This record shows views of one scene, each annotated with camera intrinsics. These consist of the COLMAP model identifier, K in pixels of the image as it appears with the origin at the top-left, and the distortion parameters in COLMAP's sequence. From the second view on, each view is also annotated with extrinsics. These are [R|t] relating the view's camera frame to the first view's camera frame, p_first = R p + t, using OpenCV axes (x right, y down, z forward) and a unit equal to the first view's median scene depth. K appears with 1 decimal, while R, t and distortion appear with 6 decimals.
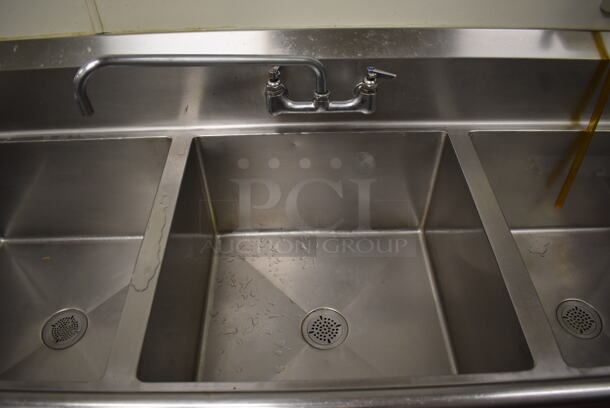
lens RADIAL K [[466.6, 0, 305.0], [0, 466.6, 204.0], [0, 0, 1]] dist [-0.066237, 0.002876]
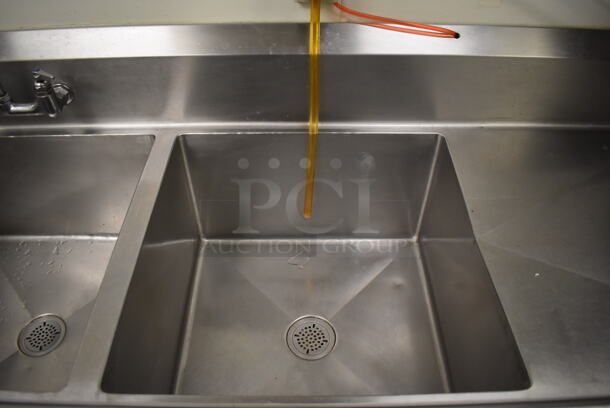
lens RADIAL K [[490.2, 0, 305.0], [0, 490.2, 204.0], [0, 0, 1]] dist [-0.066110, 0.001480]
pose [[0.999517, 0.019591, -0.024114, 0.173779], [-0.019729, 0.999790, -0.005500, -0.003971], [0.024001, 0.005973, 0.999694, 0.001090]]
